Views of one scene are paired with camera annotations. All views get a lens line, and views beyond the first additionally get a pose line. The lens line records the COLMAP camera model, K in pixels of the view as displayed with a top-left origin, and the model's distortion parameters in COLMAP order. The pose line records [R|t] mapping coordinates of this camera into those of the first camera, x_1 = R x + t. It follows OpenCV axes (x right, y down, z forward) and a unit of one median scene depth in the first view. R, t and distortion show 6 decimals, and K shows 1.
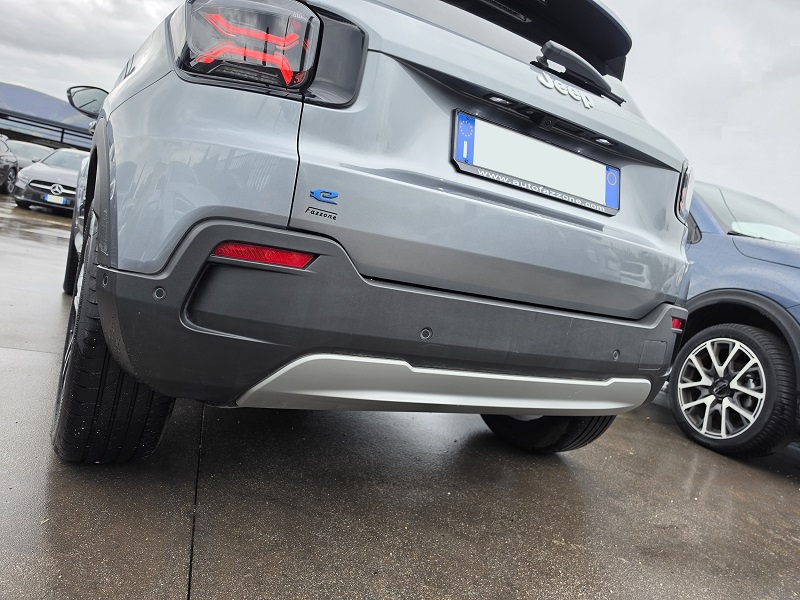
lens RADIAL K [[572.5, 0, 400.9], [0, 572.5, 302.4], [0, 0, 1]] dist [0.039983, -0.018103]
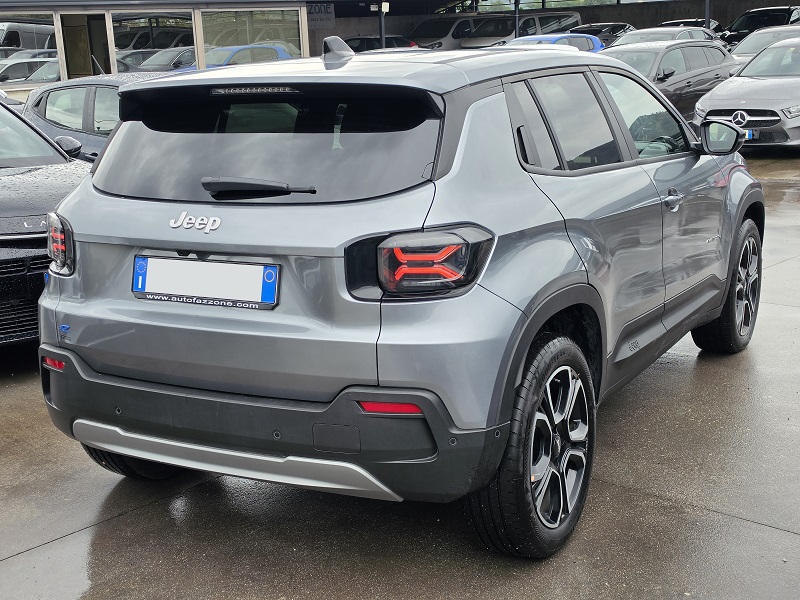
lens RADIAL K [[1140.0, 0, 391.5], [0, 1140.0, 297.5], [0, 0, 1]] dist [0.136644, 0.000000]
pose [[0.476390, -0.021348, -0.878975, 2.491850], [0.058469, 0.998262, 0.007443, -0.182049], [0.877288, -0.054938, 0.476810, 0.159034]]
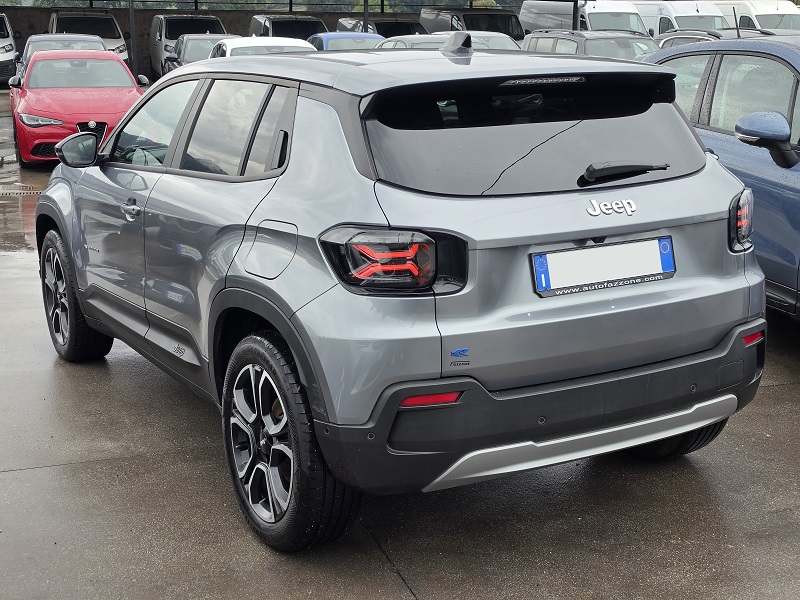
lens RADIAL K [[1140.0, 0, 399.0], [0, 1140.0, 300.4], [0, 0, 1]] dist [0.136644, 0.000000]
pose [[0.979394, -0.196308, -0.047434, -0.089406], [0.200907, 0.970970, 0.129822, -0.548303], [0.020571, -0.136676, 0.990402, -1.452728]]
